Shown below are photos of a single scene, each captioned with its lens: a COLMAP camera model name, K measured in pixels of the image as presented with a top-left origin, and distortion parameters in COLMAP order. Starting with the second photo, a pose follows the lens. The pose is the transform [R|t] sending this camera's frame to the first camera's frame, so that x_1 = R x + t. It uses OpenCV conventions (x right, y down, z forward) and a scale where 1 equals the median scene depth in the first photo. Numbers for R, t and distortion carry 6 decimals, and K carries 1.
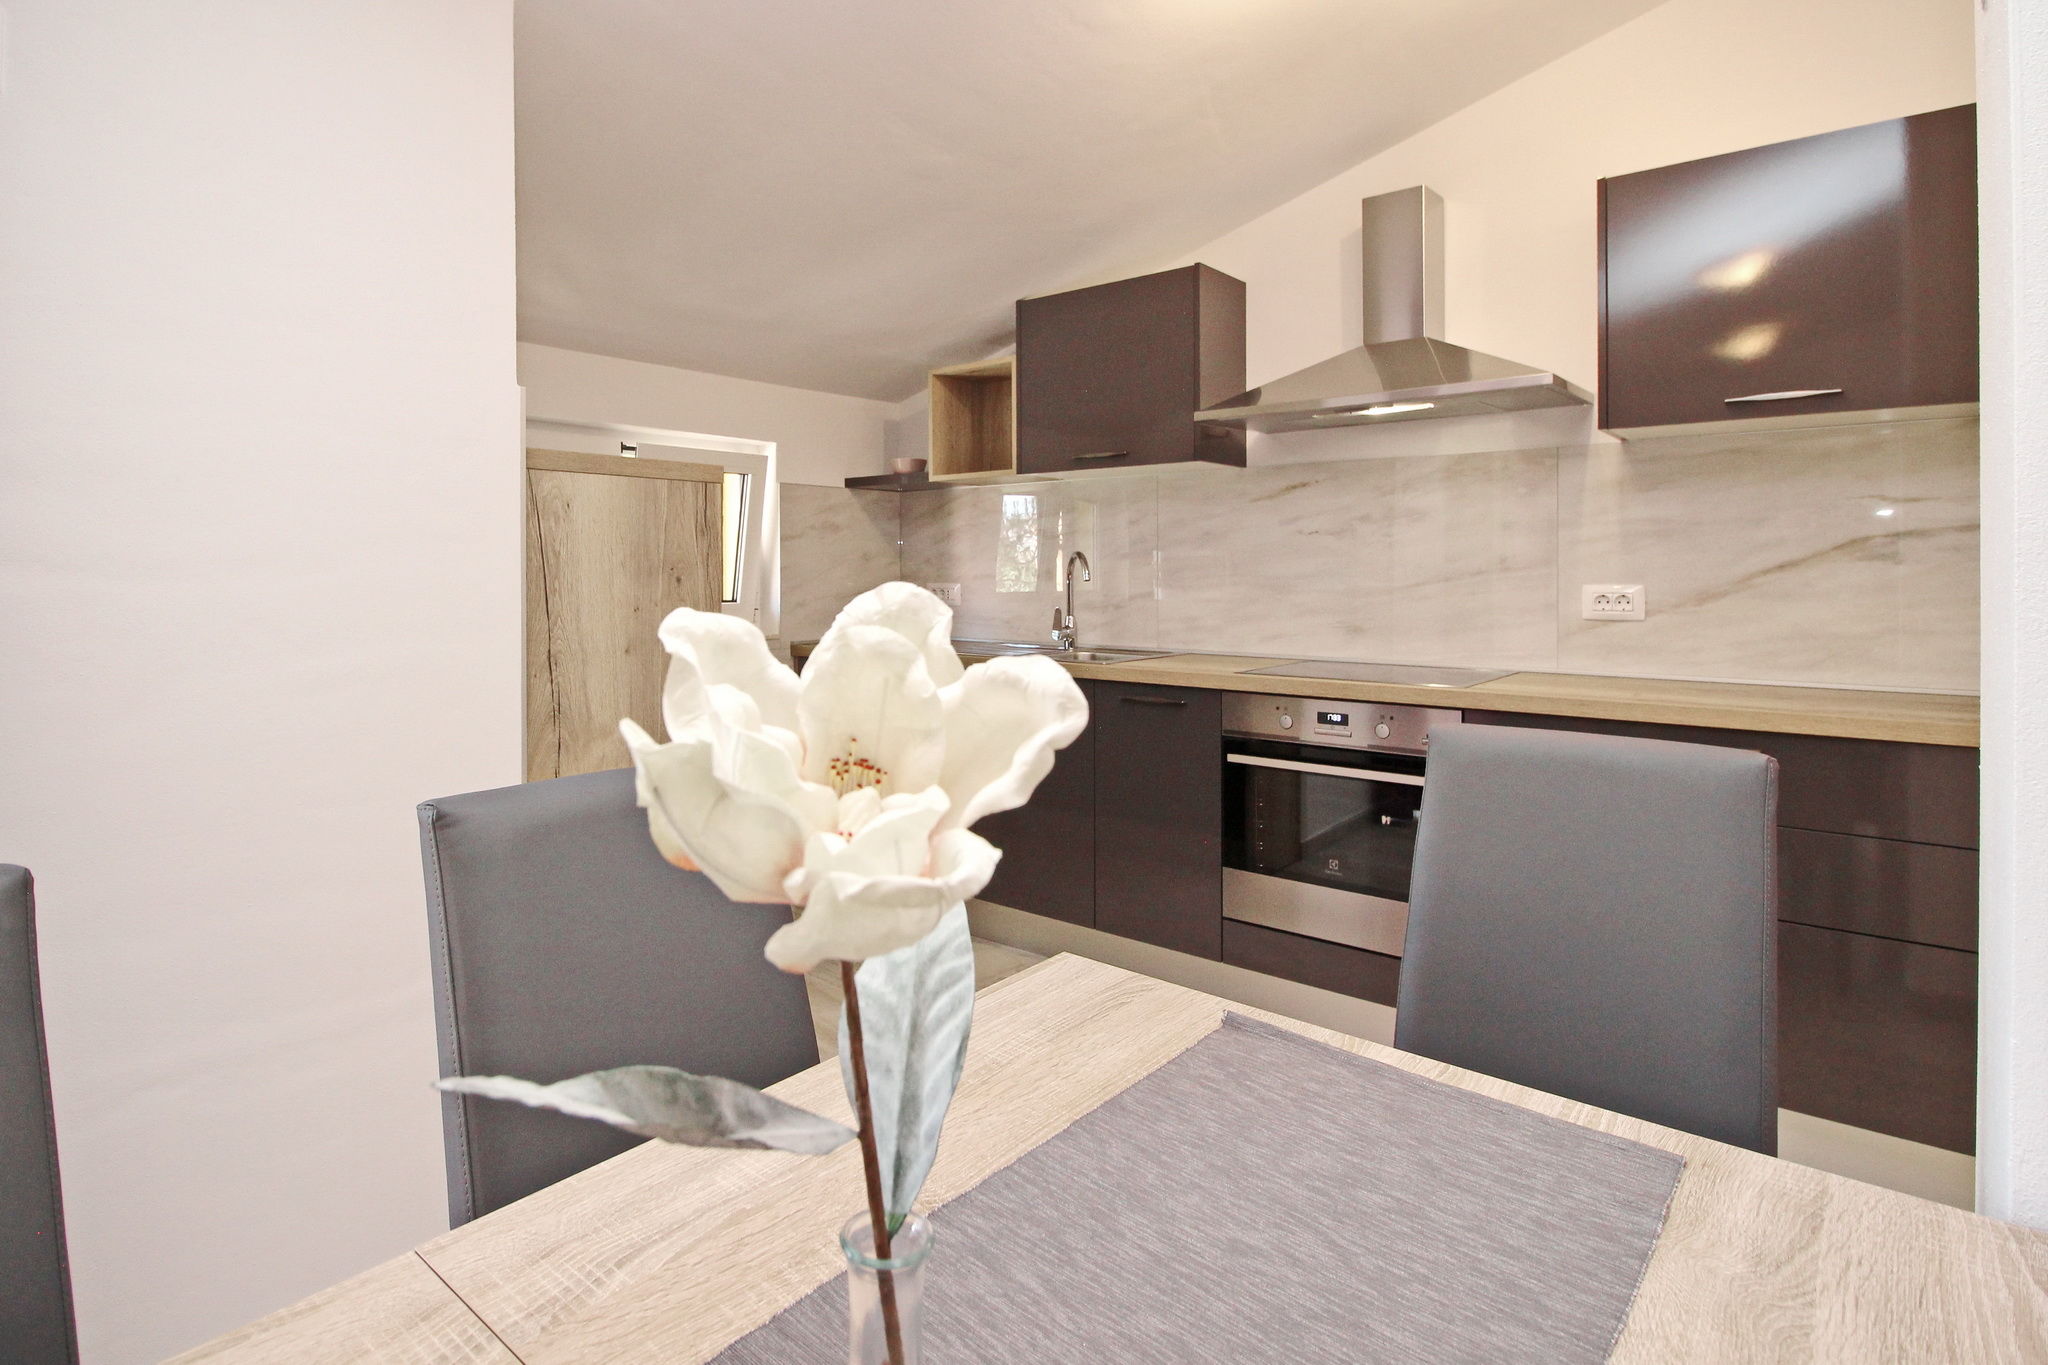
lens RADIAL K [[1072.5, 0, 939.5], [0, 1072.5, 560.7], [0, 0, 1]] dist [-0.009125, -0.002318]
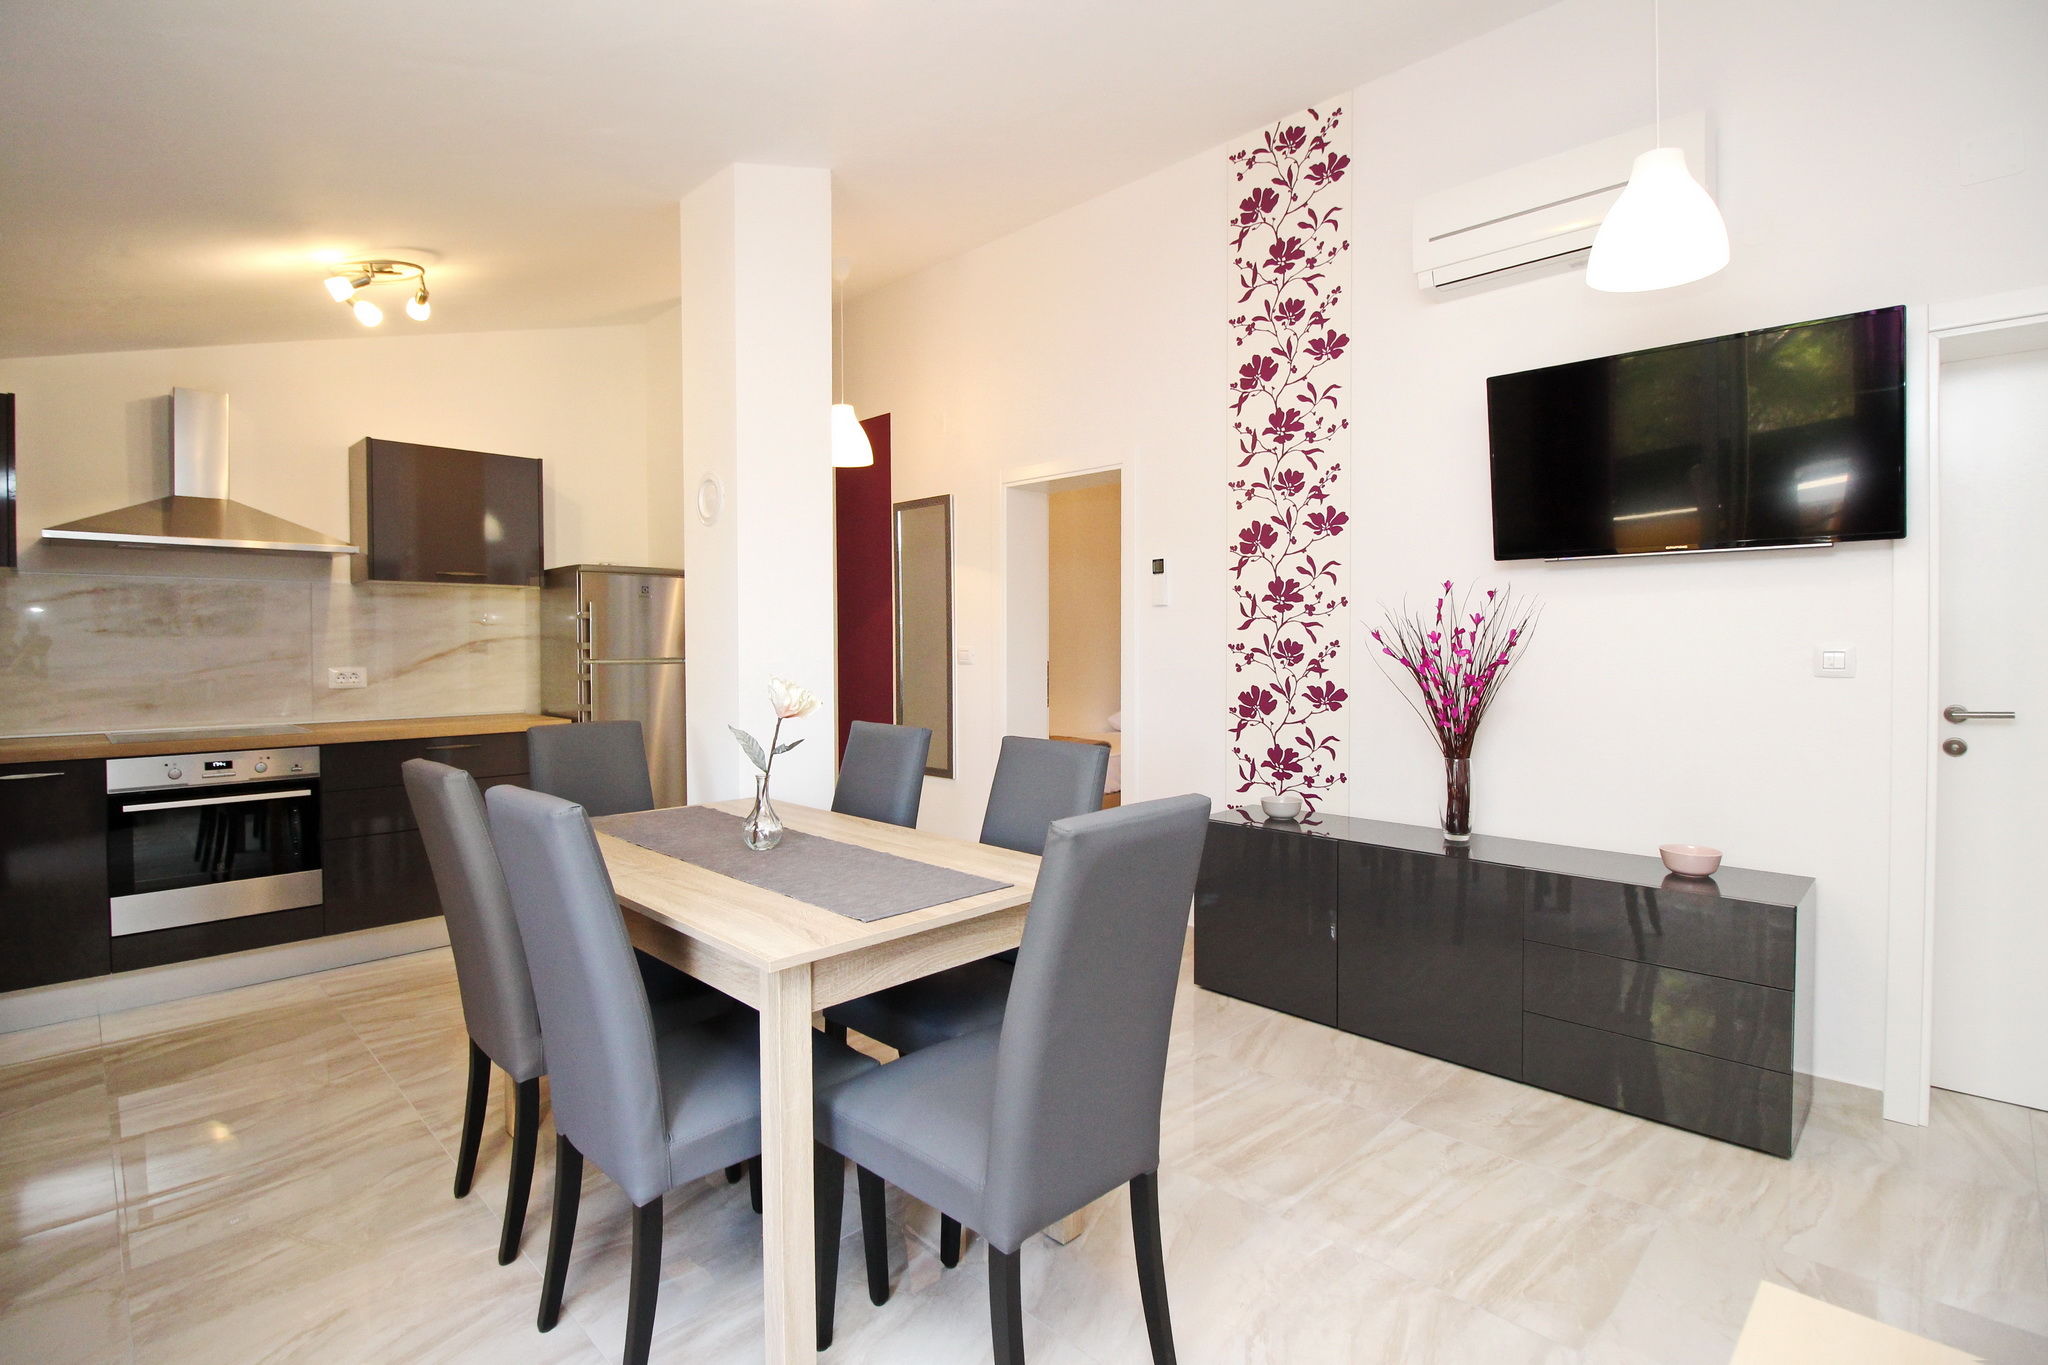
lens RADIAL K [[956.7, 0, 989.6], [0, 956.7, 662.5], [0, 0, 1]] dist [0.011168, -0.011103]
pose [[0.063135, -0.019080, 0.997823, -0.789605], [-0.003796, 0.999805, 0.019358, -0.017858], [-0.997998, -0.005010, 0.063051, -0.105776]]
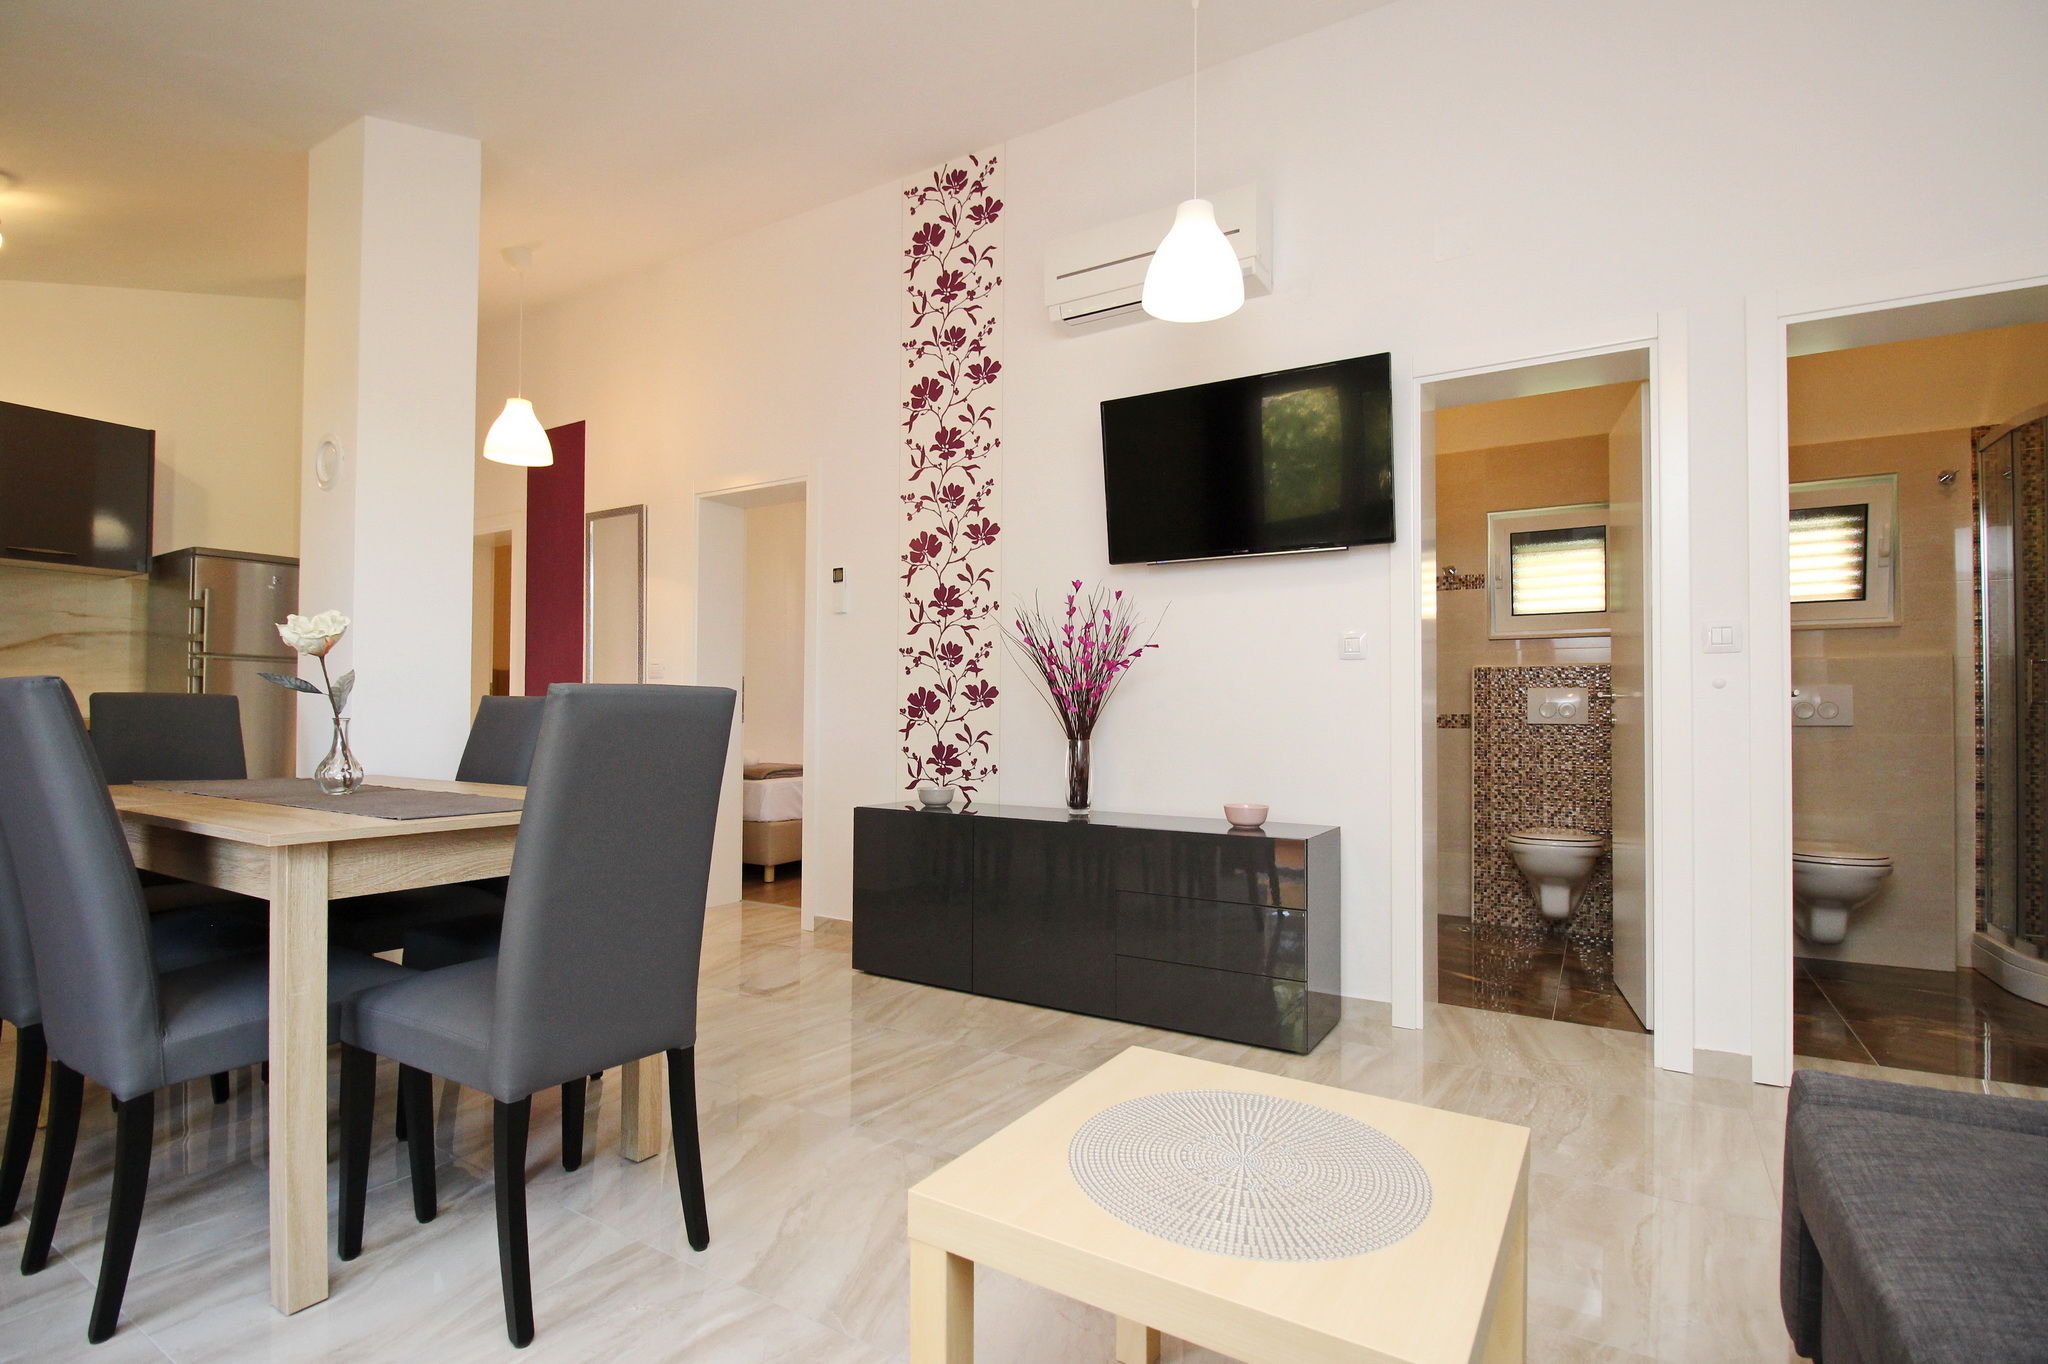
lens RADIAL K [[980.8, 0, 982.3], [0, 980.8, 703.4], [0, 0, 1]] dist [0.008660, -0.001162]
pose [[-0.156779, 0.013890, 0.987536, -0.873609], [-0.016292, 0.999729, -0.016648, 0.085614], [-0.987499, -0.018699, -0.156510, -0.253190]]
